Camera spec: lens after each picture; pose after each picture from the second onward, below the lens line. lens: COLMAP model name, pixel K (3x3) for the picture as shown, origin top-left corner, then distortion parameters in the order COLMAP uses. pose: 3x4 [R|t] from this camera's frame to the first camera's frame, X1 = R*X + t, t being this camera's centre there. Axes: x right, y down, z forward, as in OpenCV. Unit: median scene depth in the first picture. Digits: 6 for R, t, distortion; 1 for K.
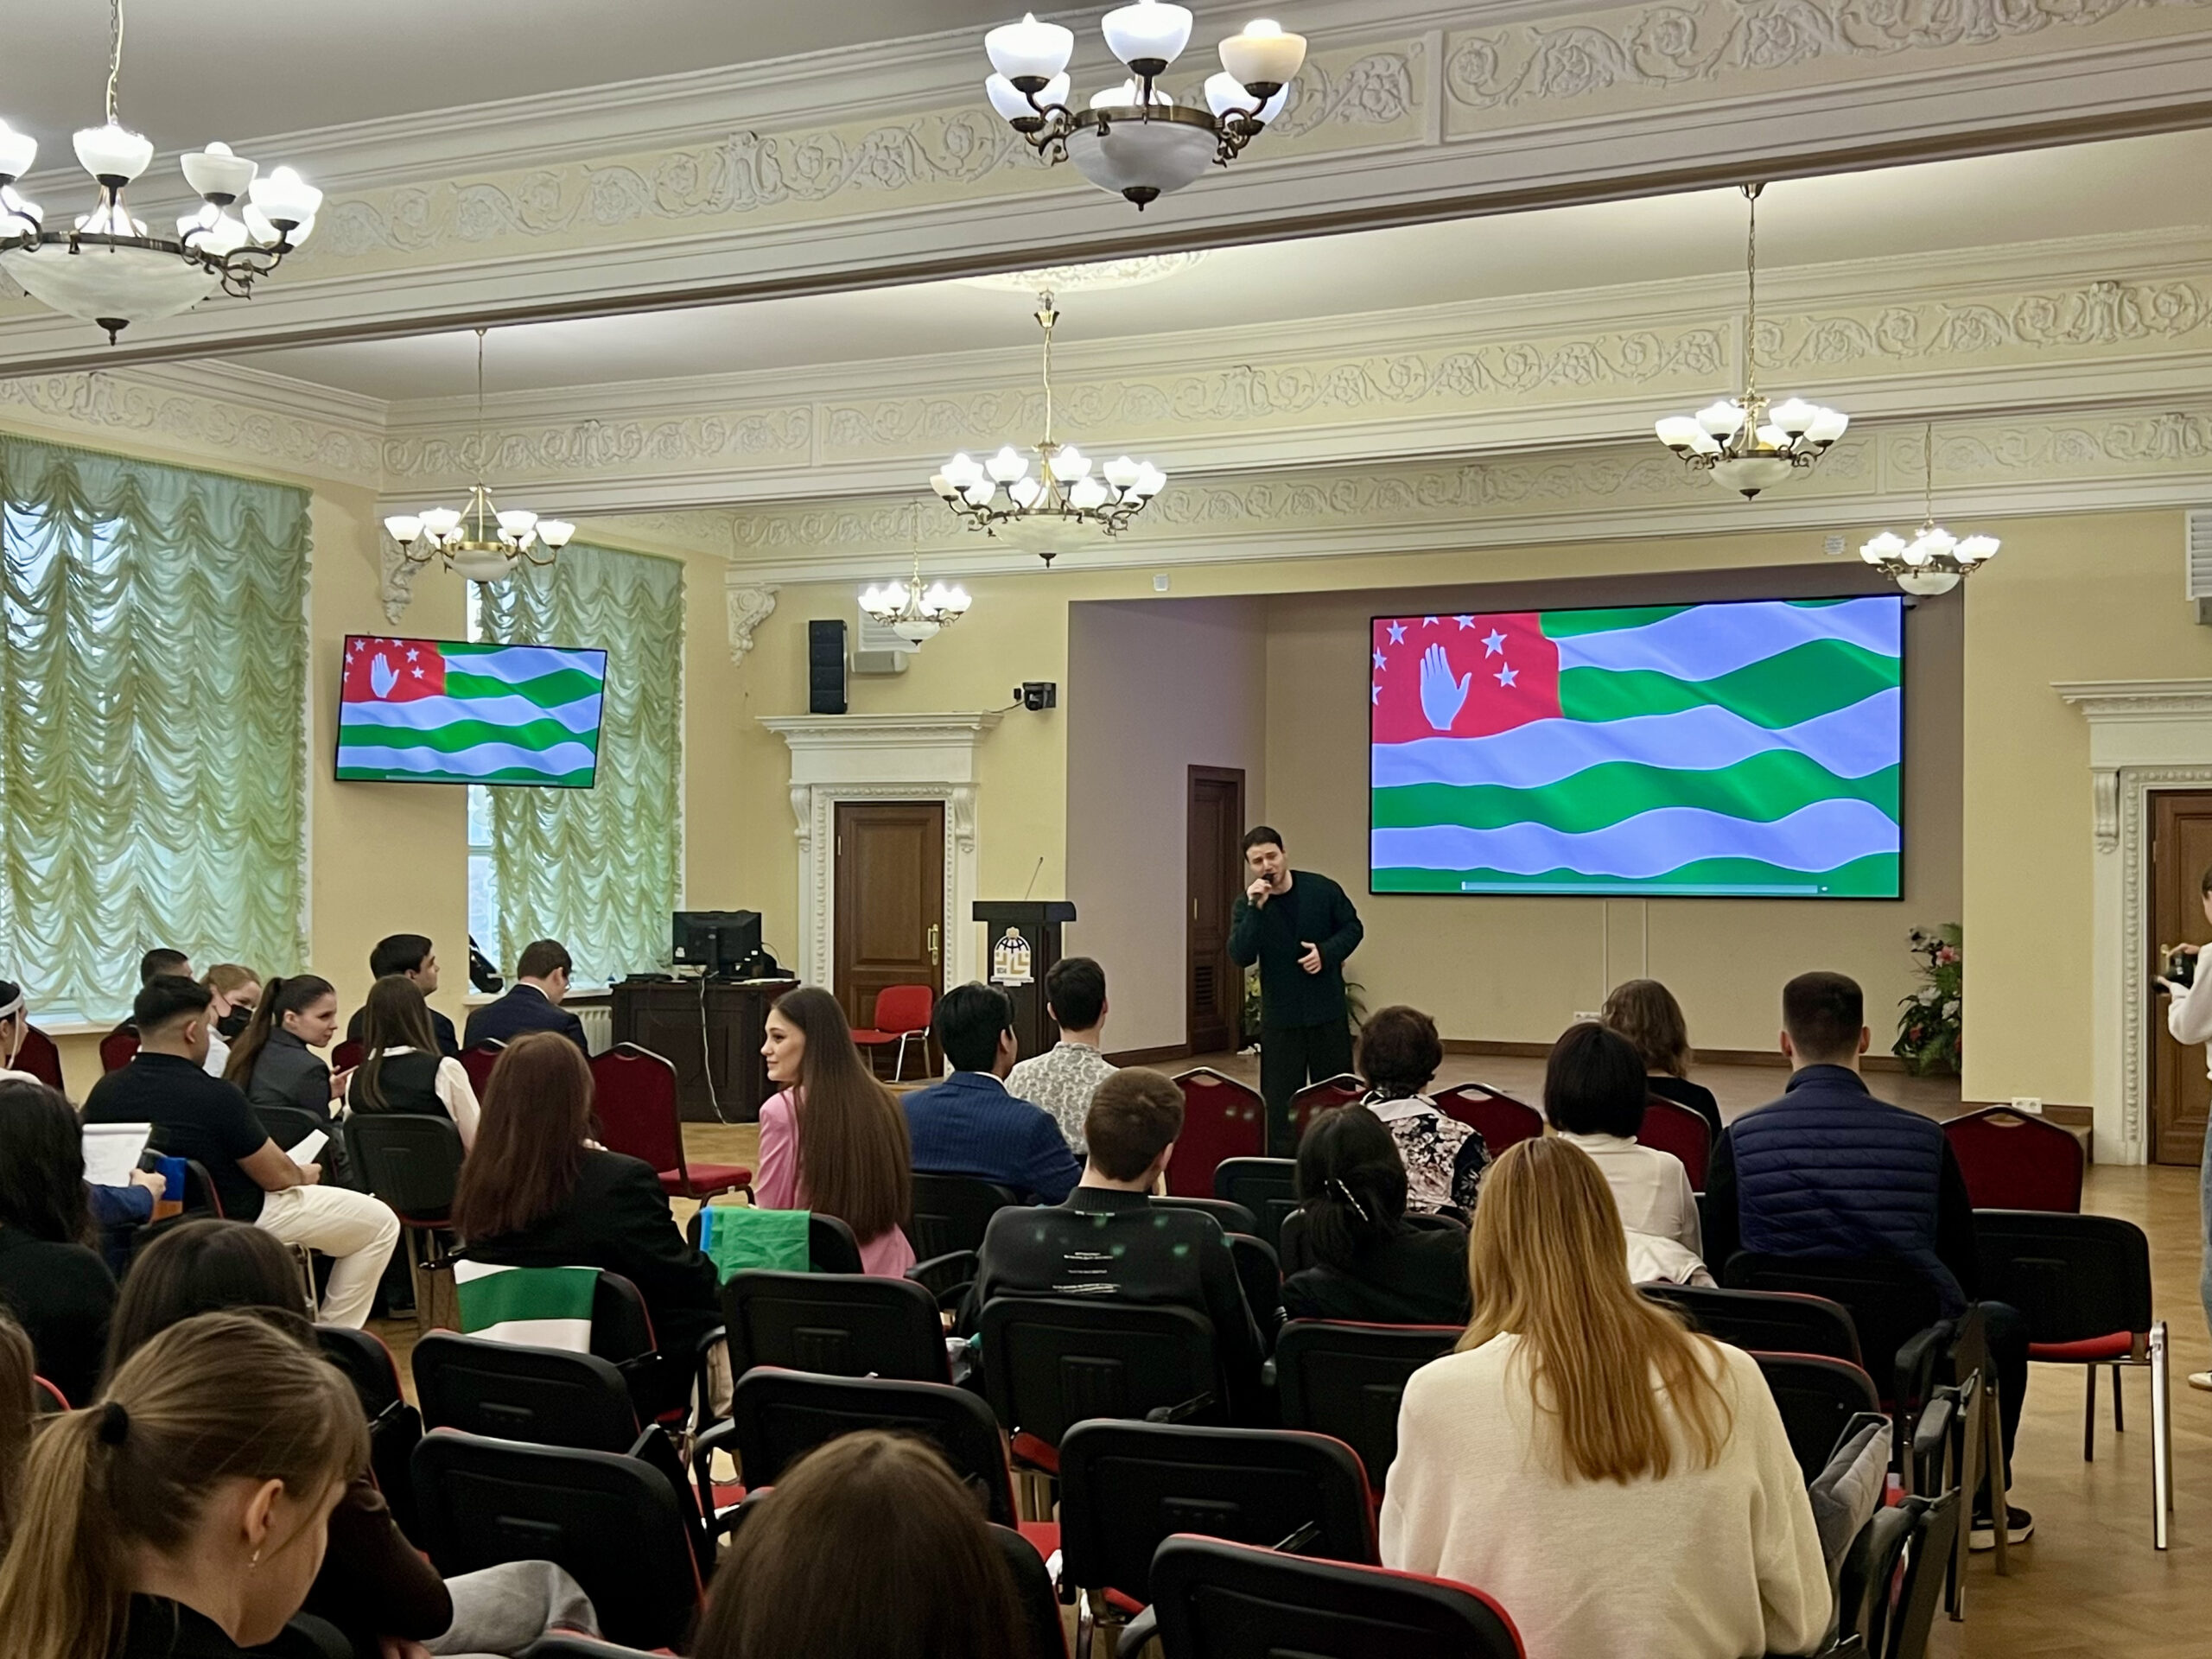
lens RADIAL K [[2599.1, 0, 1107.8], [0, 2599.1, 832.4], [0, 0, 1]] dist [0.009977, 0.000000]
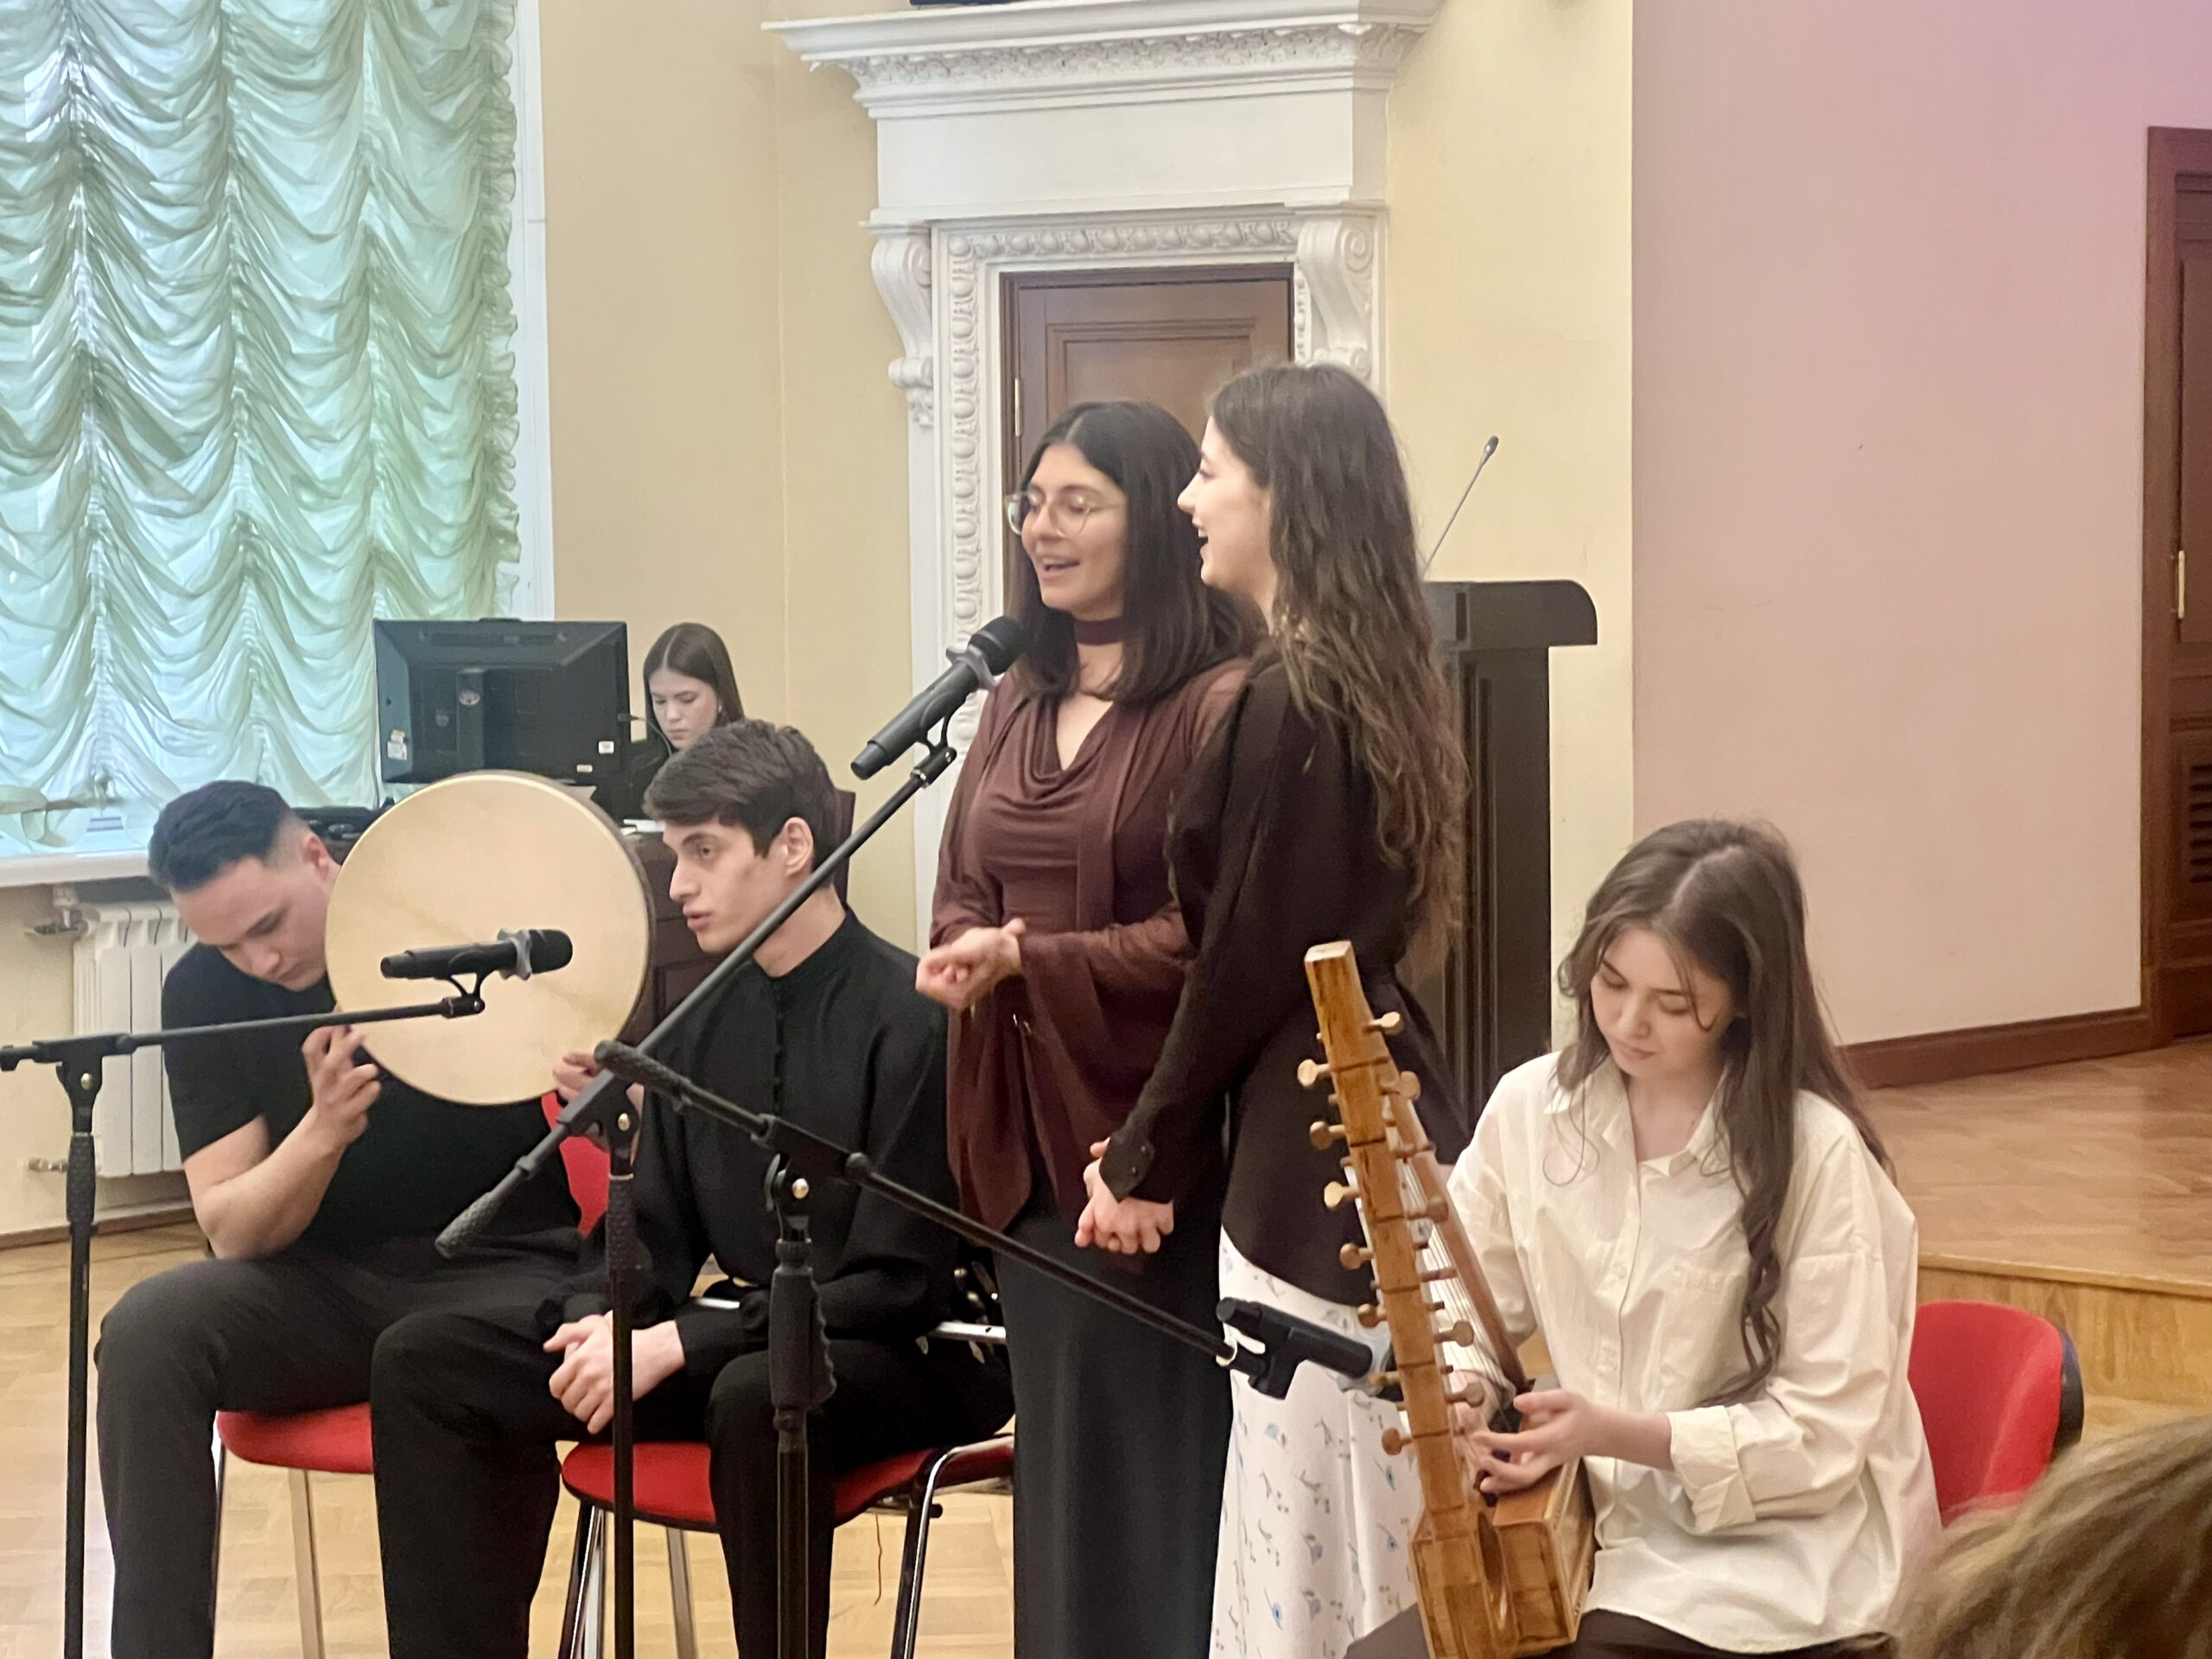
lens RADIAL K [[5739.0, 0, 1104.3], [0, 5739.0, 830.1], [0, 0, 1]] dist [0.284024, 0.000000]
pose [[0.965061, 0.000906, -0.262023, 0.105238], [0.020649, 0.996621, 0.079501, 0.000750], [0.261209, -0.082134, 0.961782, 0.304041]]
